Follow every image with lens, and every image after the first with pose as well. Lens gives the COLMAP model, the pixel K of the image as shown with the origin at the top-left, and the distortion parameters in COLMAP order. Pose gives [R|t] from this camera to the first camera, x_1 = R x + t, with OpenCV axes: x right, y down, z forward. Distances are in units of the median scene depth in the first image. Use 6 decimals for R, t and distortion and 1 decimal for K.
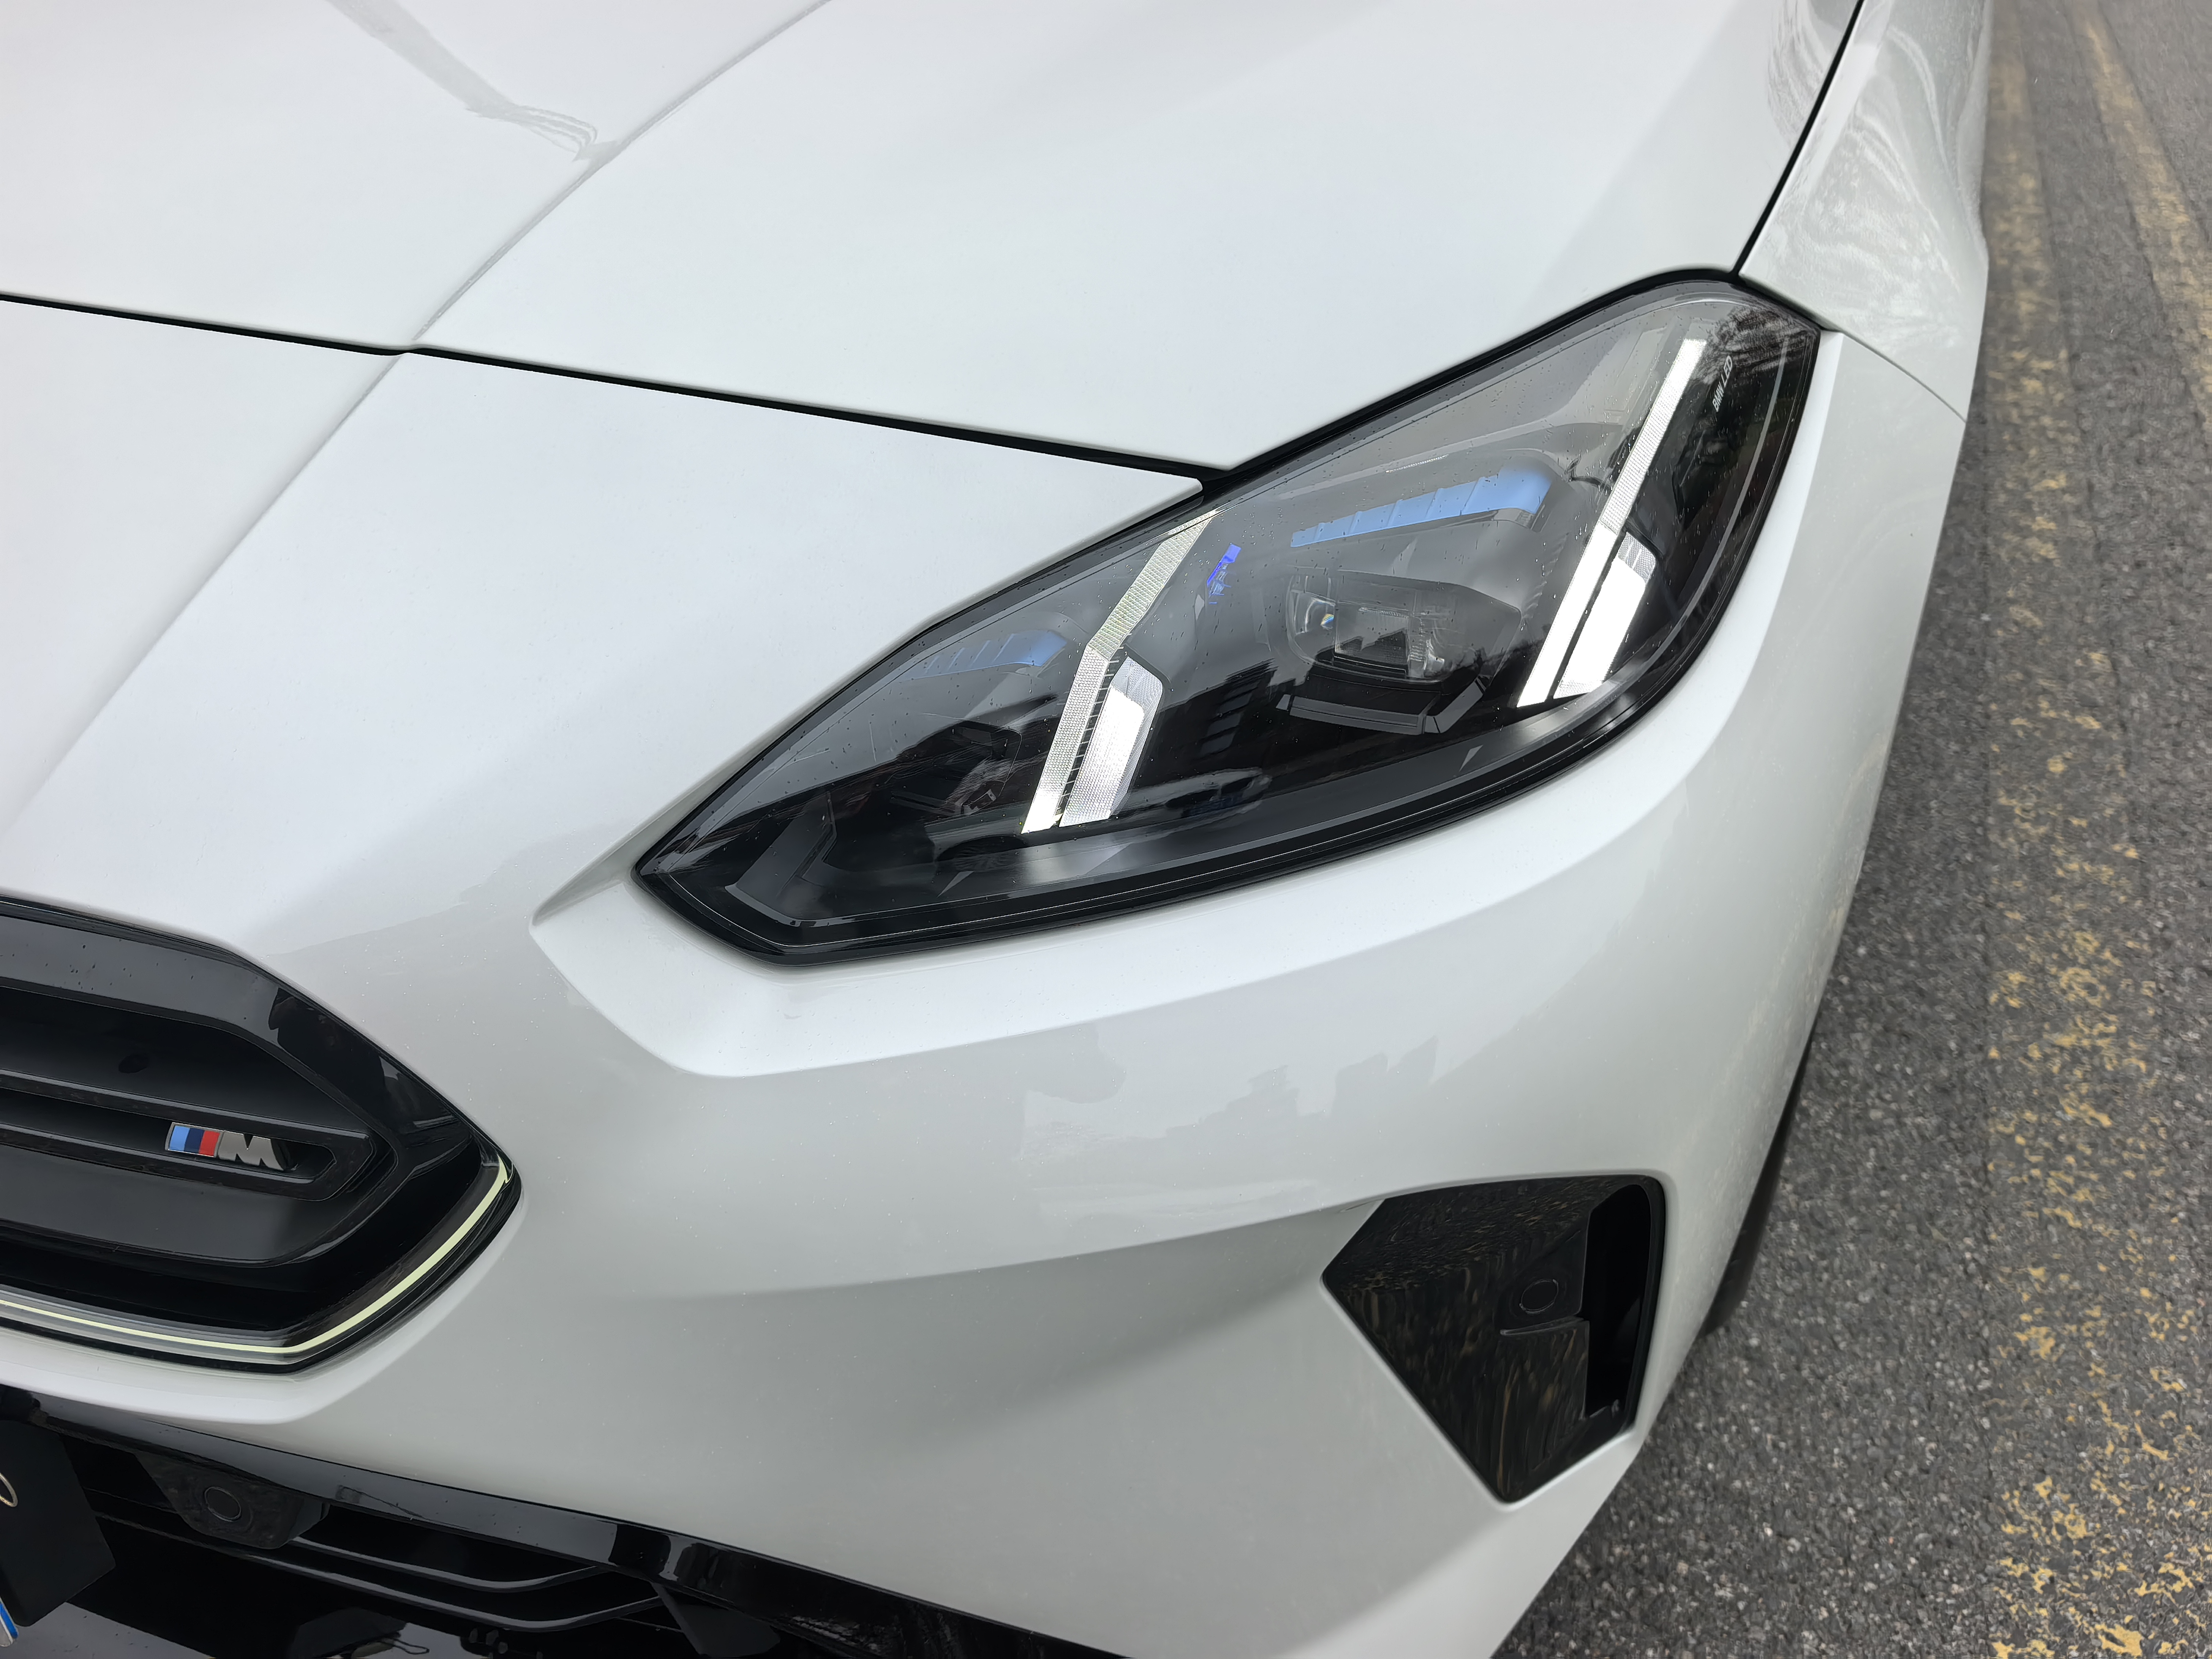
lens RADIAL K [[1800.4, 0, 1110.9], [0, 1800.4, 855.8], [0, 0, 1]] dist [0.030261, -0.059313]
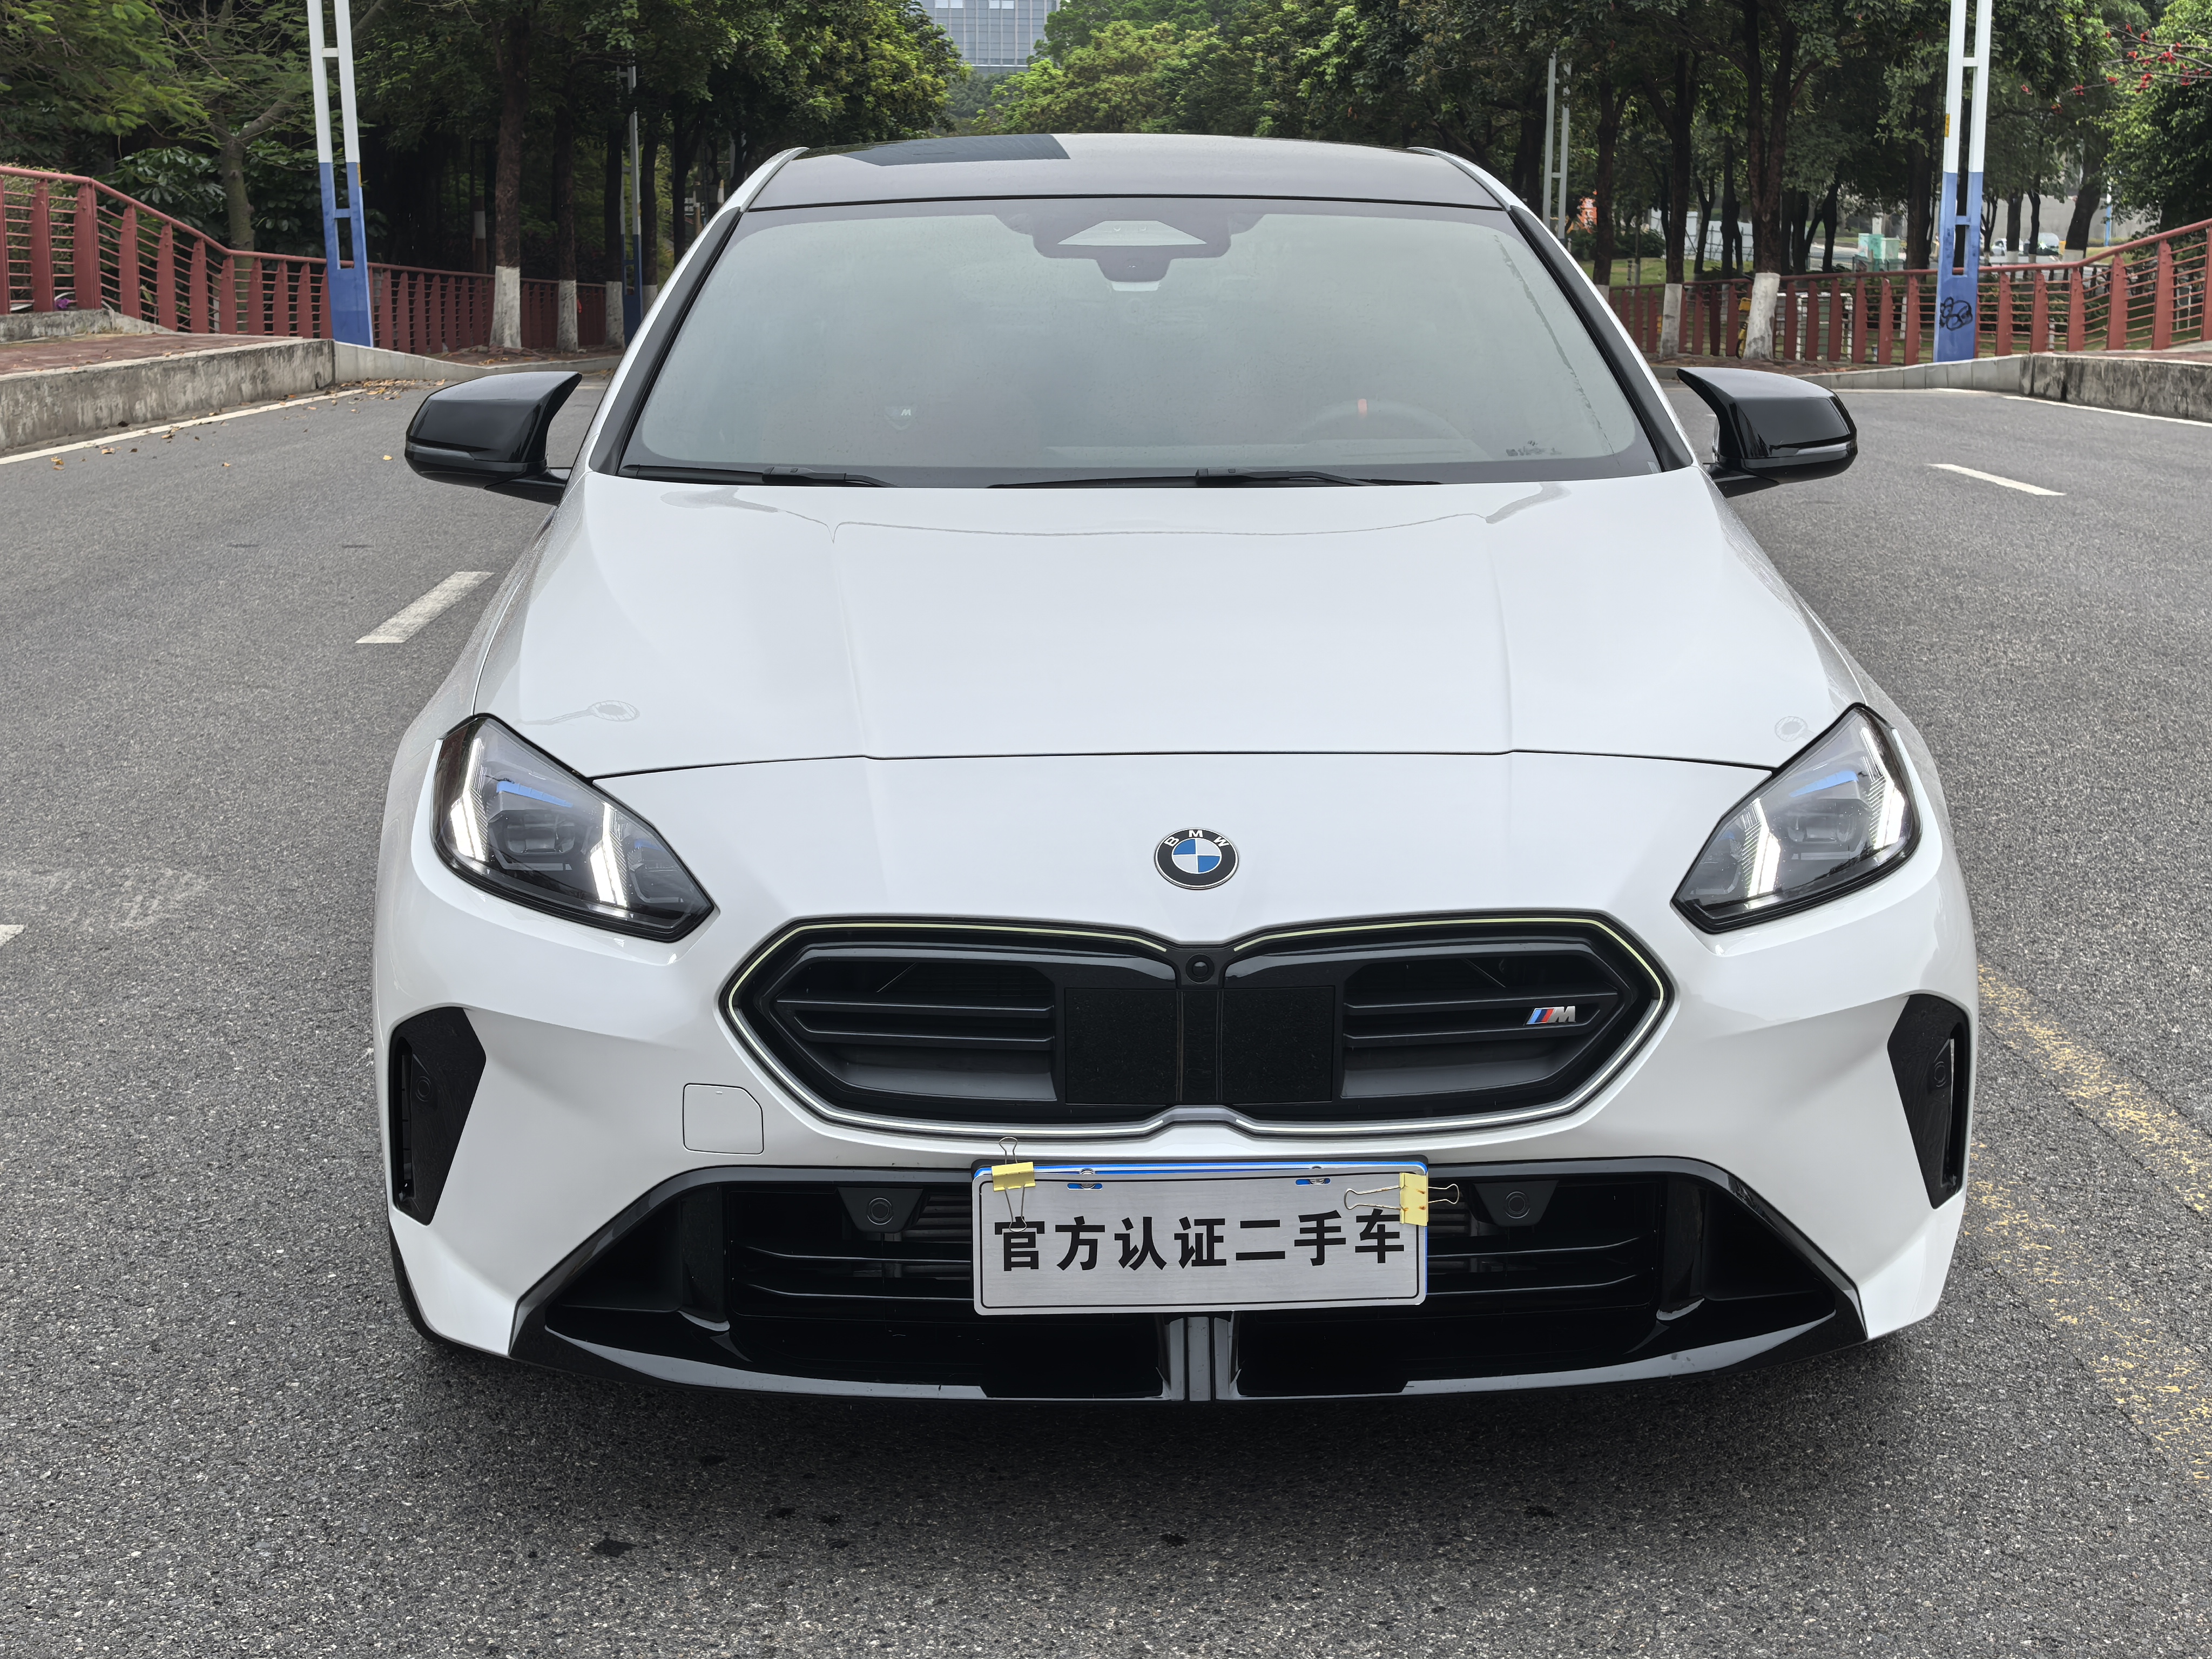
lens RADIAL K [[3507.7, 0, 1121.8], [0, 3507.7, 815.7], [0, 0, 1]] dist [0.301027, -1.208135]
pose [[0.912780, -0.078839, 0.400770, -2.836056], [0.222625, 0.918667, -0.326325, 1.311159], [-0.342447, 0.387085, 0.856093, -3.069000]]
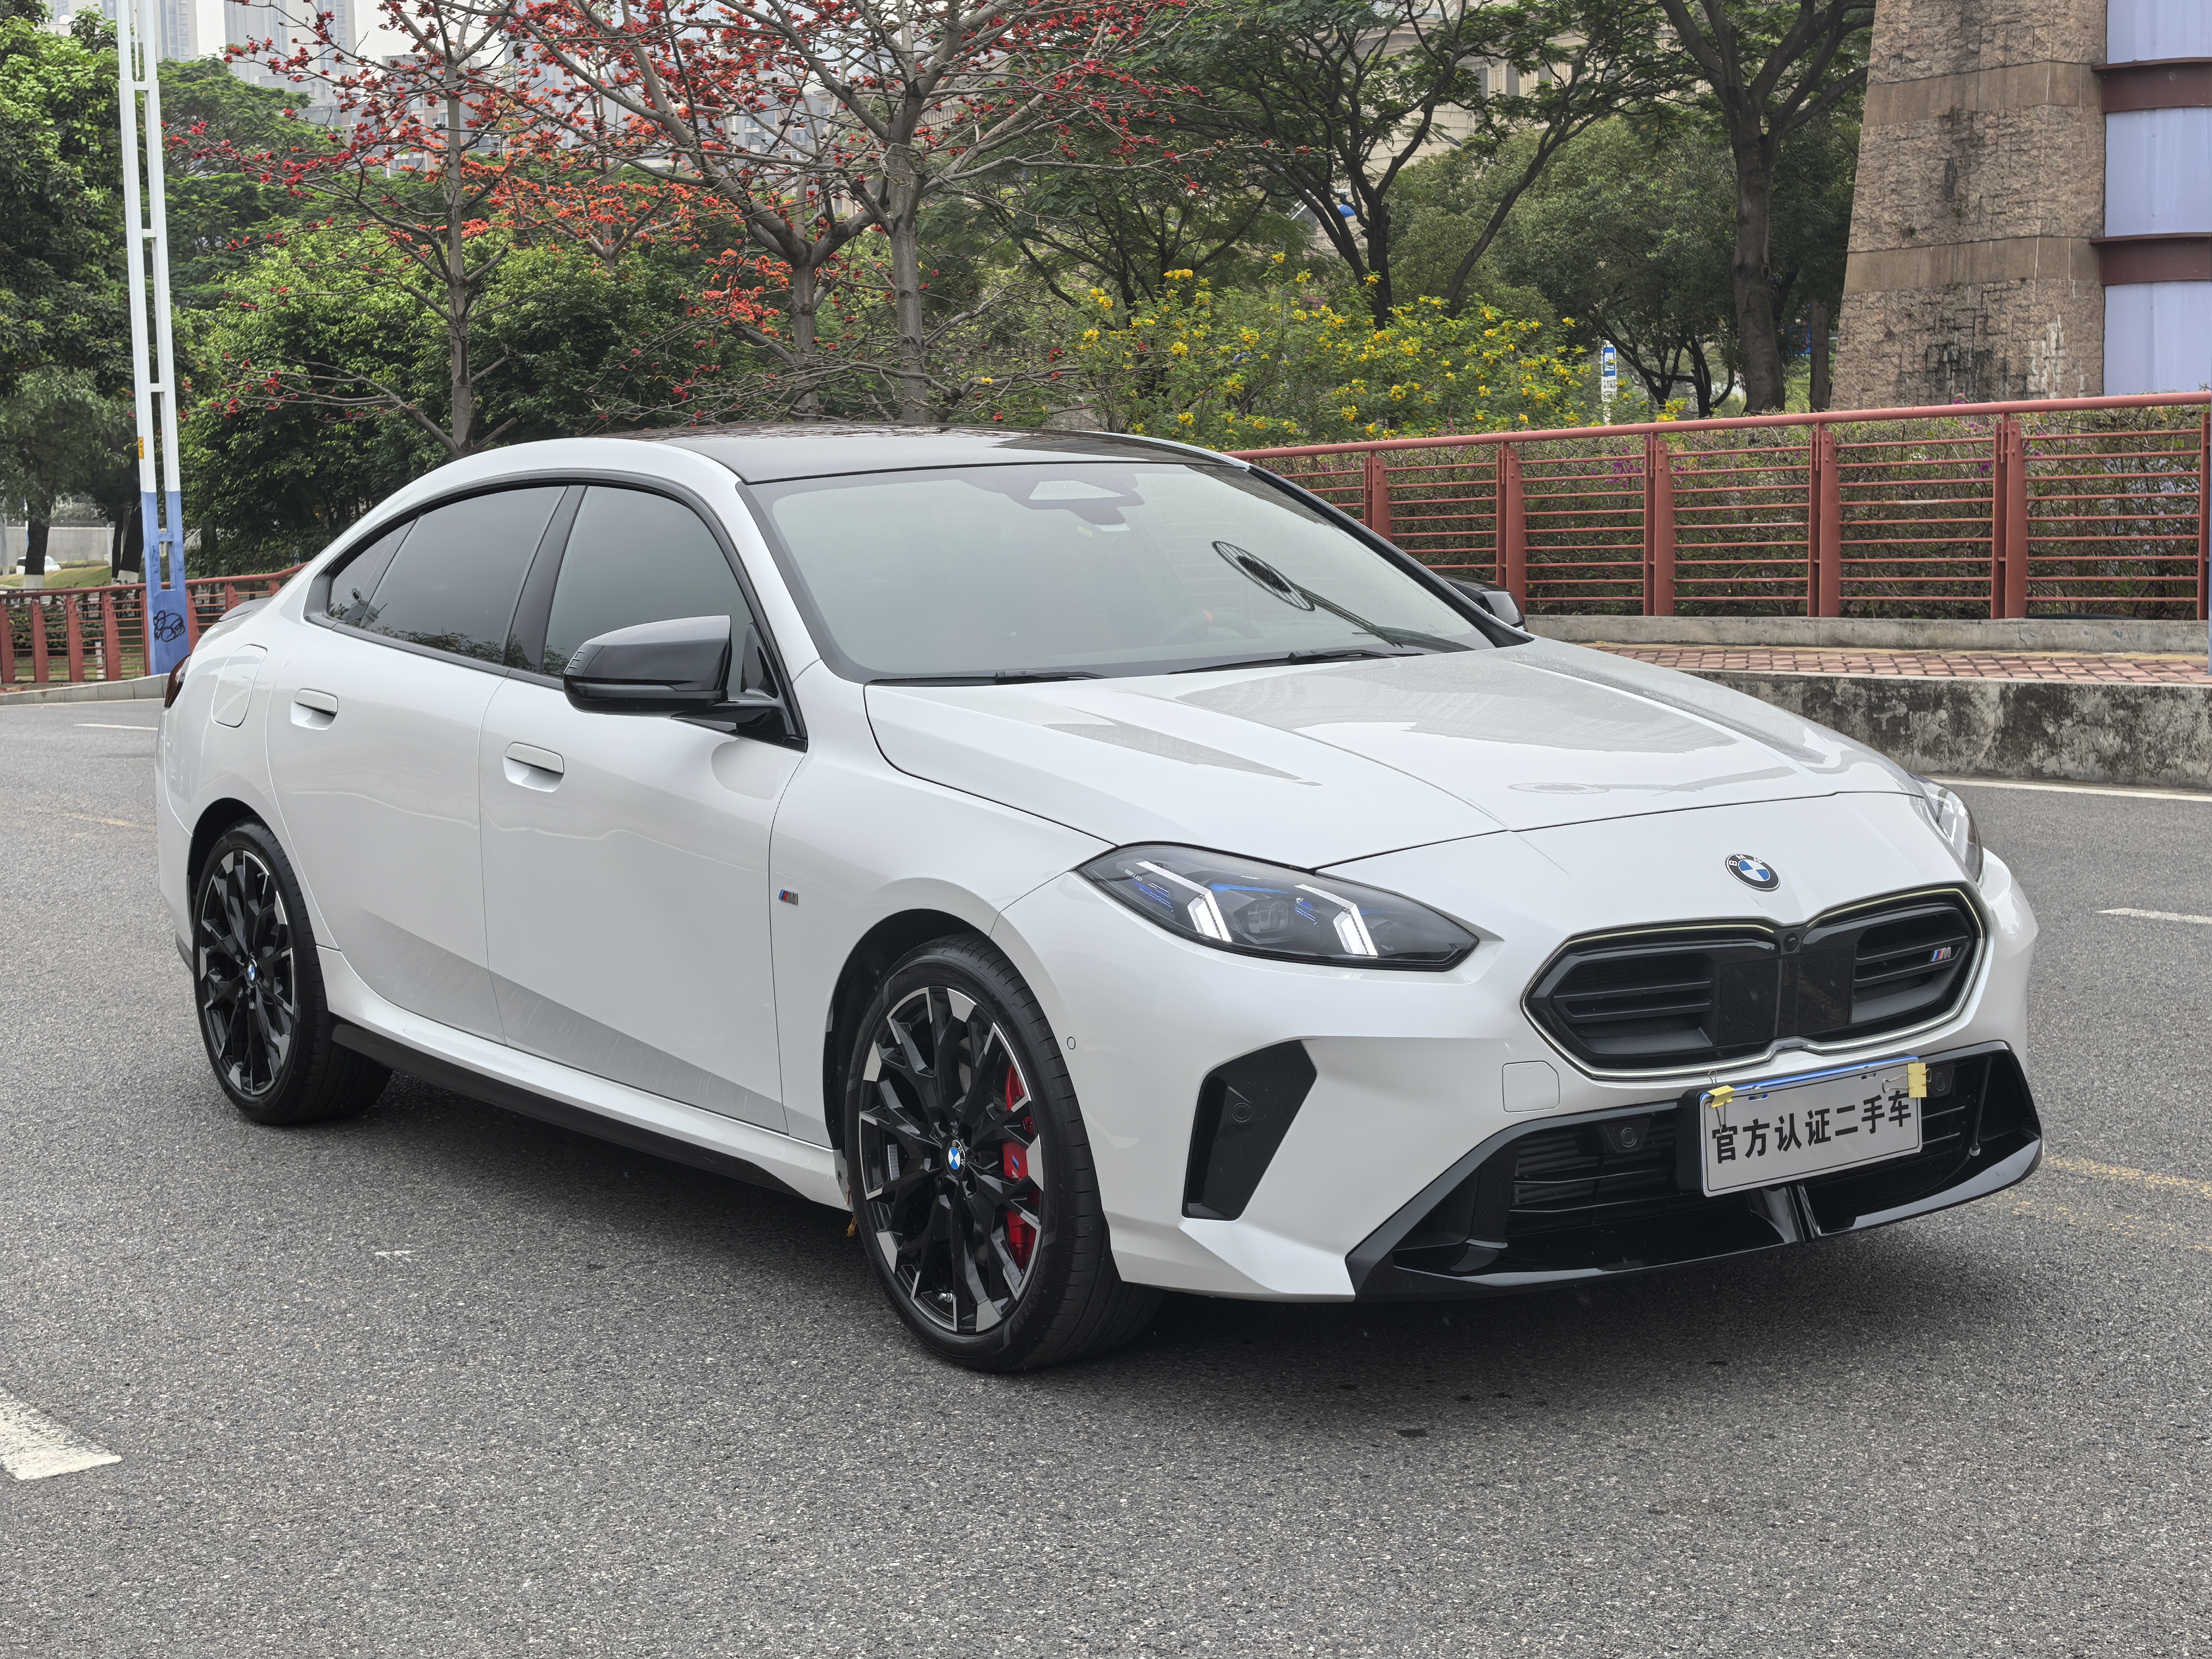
lens RADIAL K [[3507.7, 0, 1121.8], [0, 3507.7, 815.7], [0, 0, 1]] dist [0.301027, -1.208135]
pose [[0.537983, -0.106993, 0.836138, -7.323265], [0.479961, 0.854306, -0.199496, 0.545278], [-0.692973, 0.508639, 0.510954, -1.794183]]
